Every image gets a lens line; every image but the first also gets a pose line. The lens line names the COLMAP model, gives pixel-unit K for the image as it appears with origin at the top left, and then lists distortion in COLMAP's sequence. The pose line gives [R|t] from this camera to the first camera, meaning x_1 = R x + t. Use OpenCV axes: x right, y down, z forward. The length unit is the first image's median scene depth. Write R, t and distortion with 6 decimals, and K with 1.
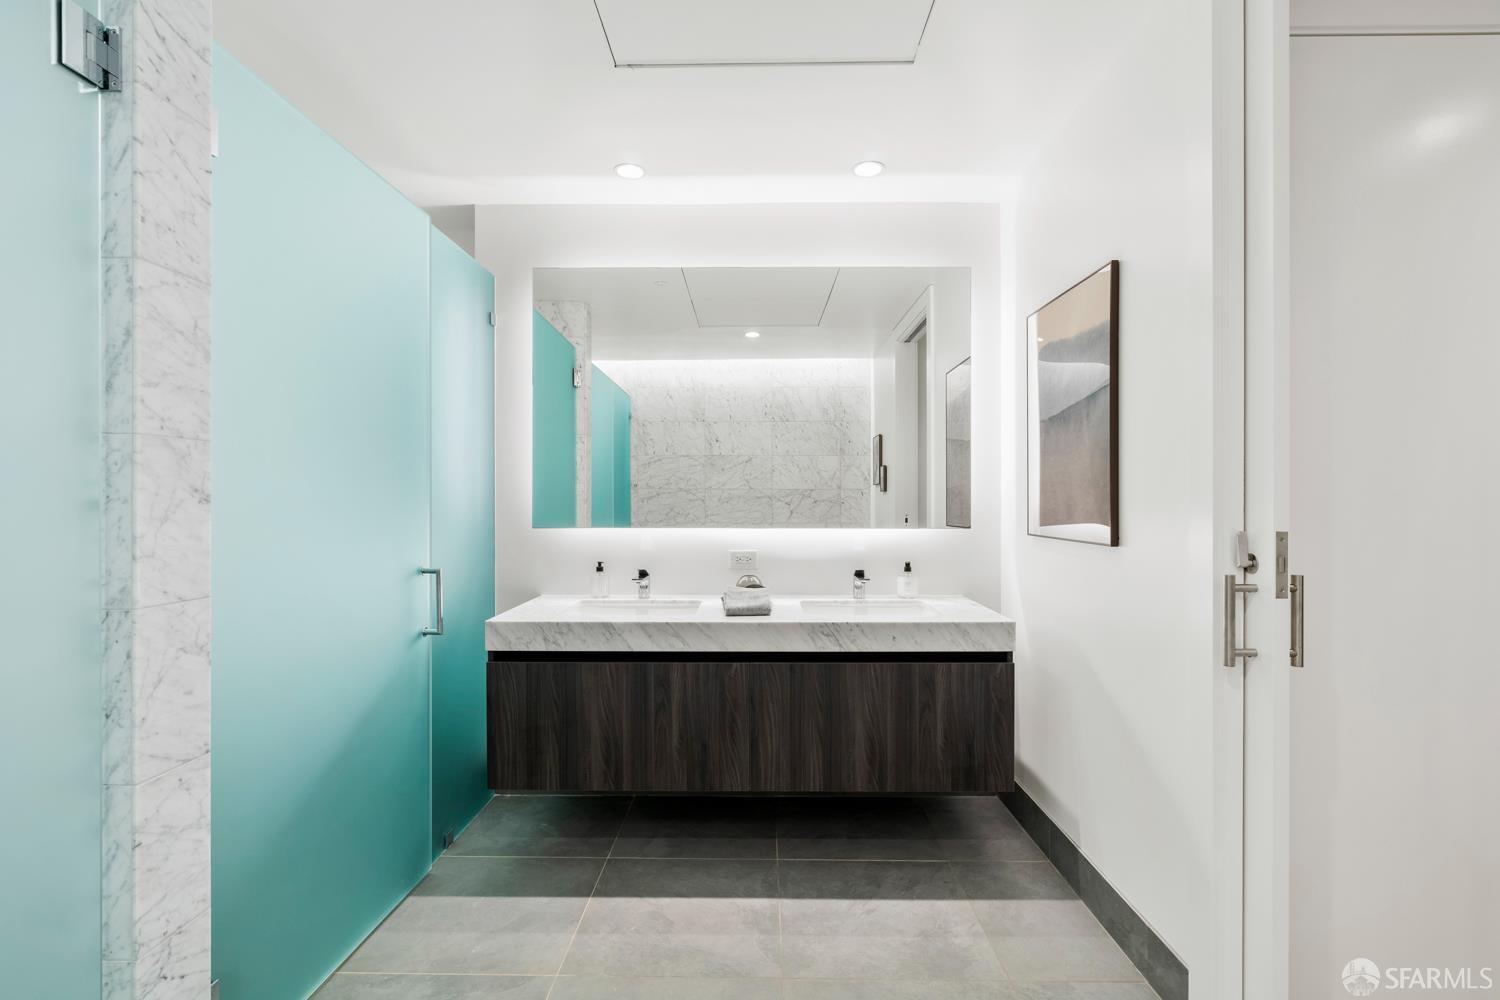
lens RADIAL K [[689.2, 0, 753.7], [0, 689.2, 507.1], [0, 0, 1]] dist [-0.002327, 0.000220]
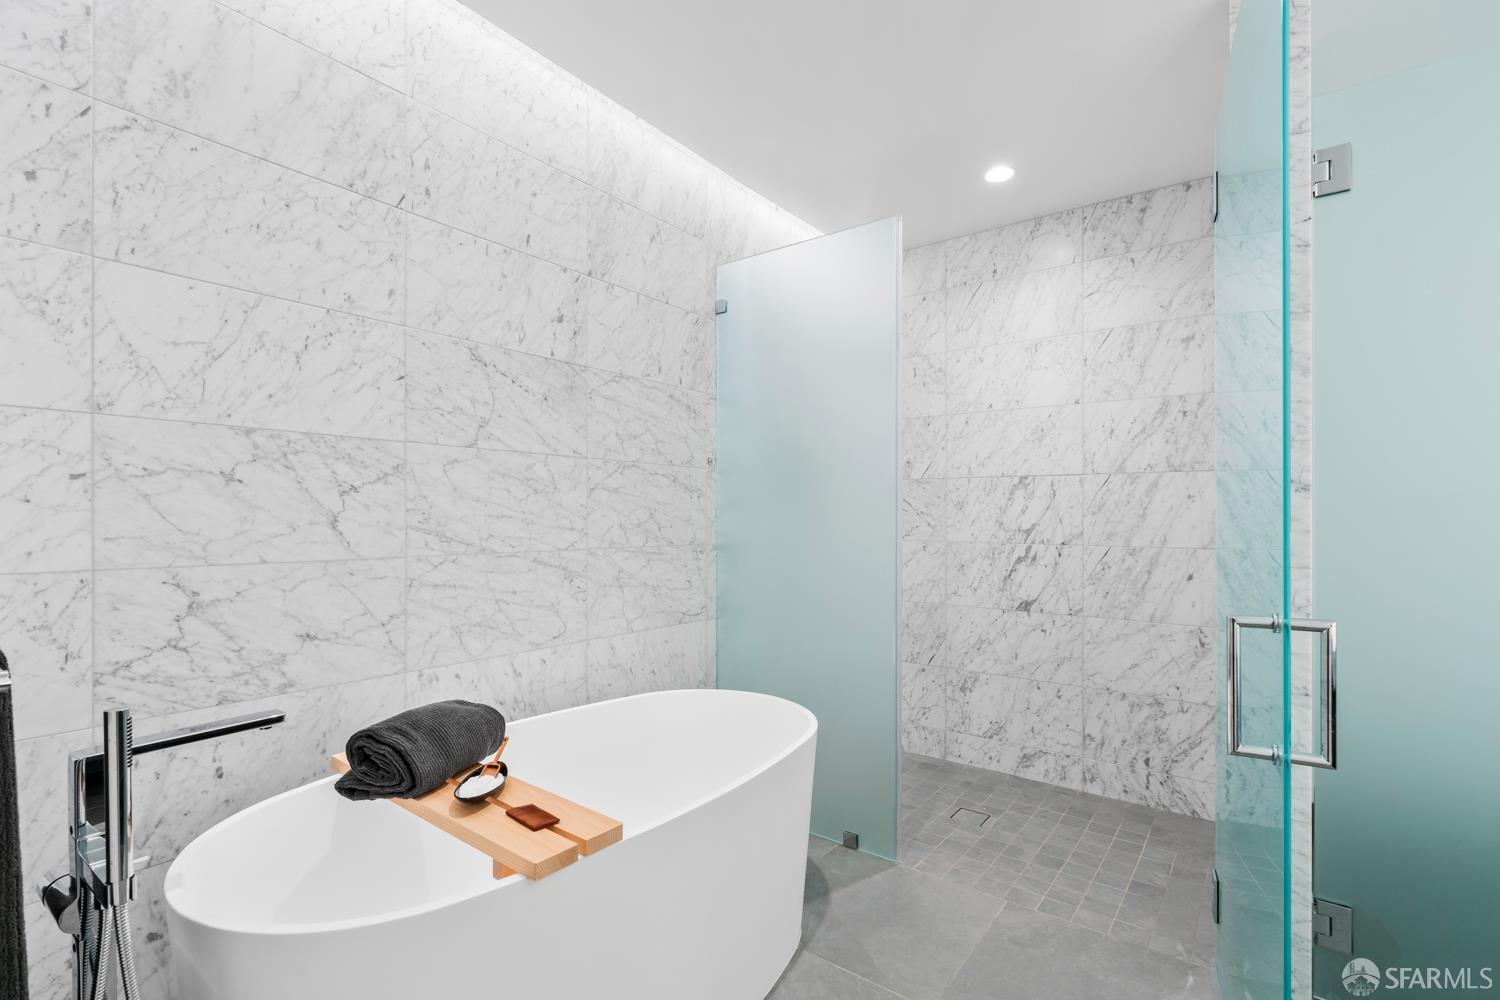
lens RADIAL K [[689.2, 0, 753.7], [0, 689.2, 507.1], [0, 0, 1]] dist [-0.002327, 0.000220]
pose [[-0.598678, -0.009804, -0.800930, 0.807693], [-0.007483, 0.999950, -0.006646, 0.039683], [0.800955, 0.002015, -0.598721, 0.987314]]
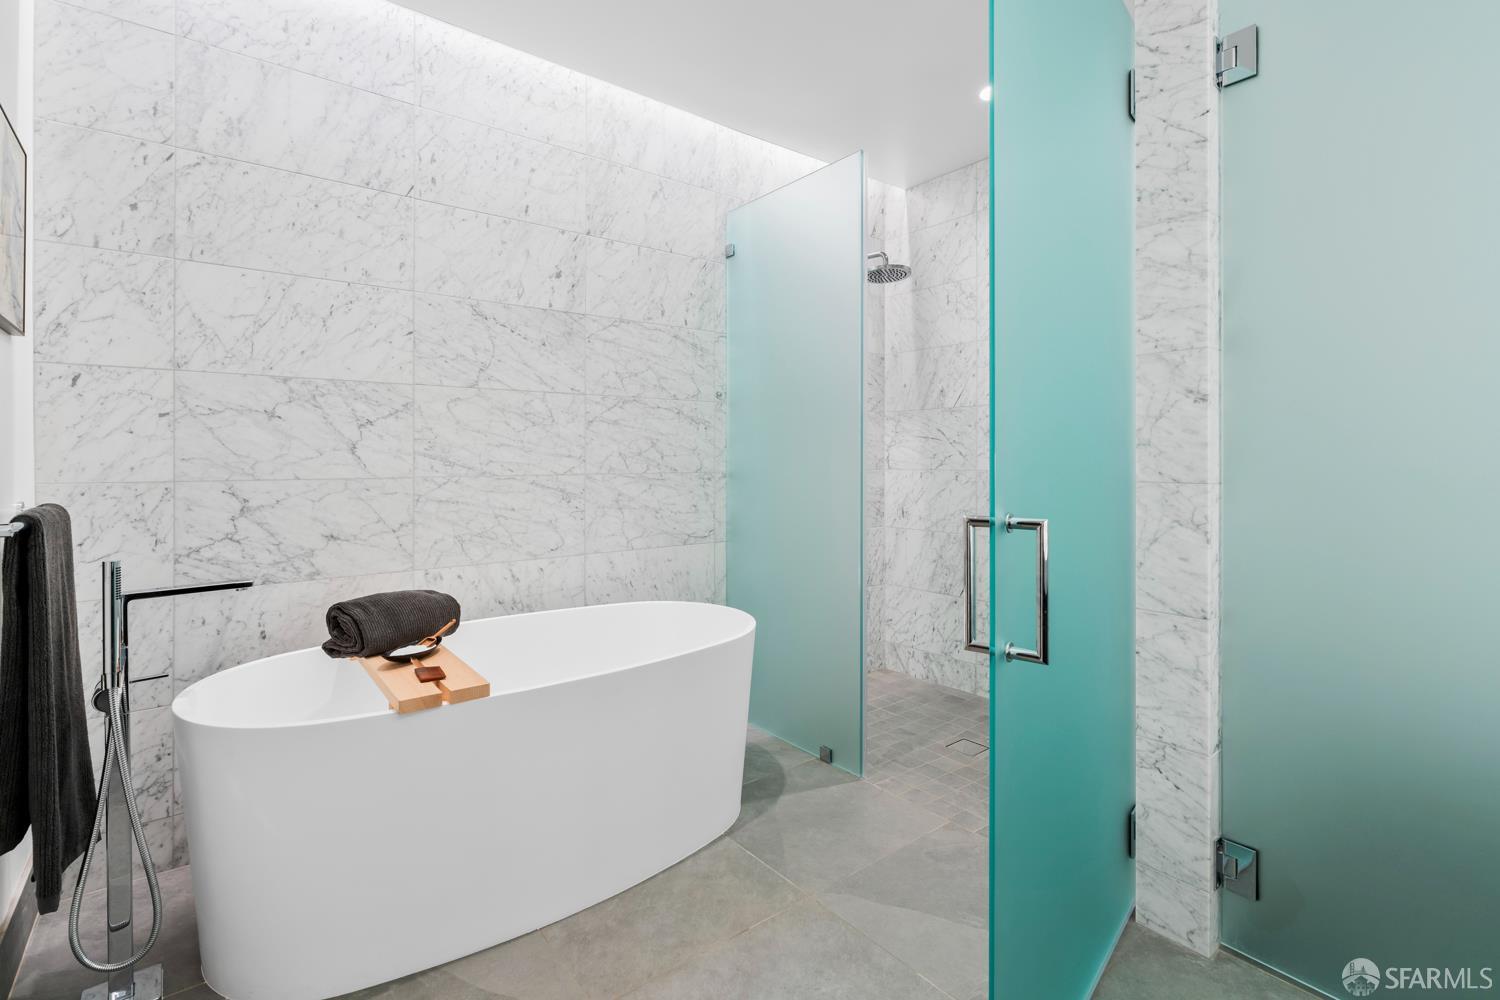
lens RADIAL K [[703.8, 0, 755.5], [0, 703.8, 444.7], [0, 0, 1]] dist [-0.000937, -0.000134]
pose [[-0.778041, -0.005348, -0.628191, 0.550670], [0.003882, 0.999904, -0.013320, 0.082336], [0.628201, -0.012803, -0.777945, 1.506047]]
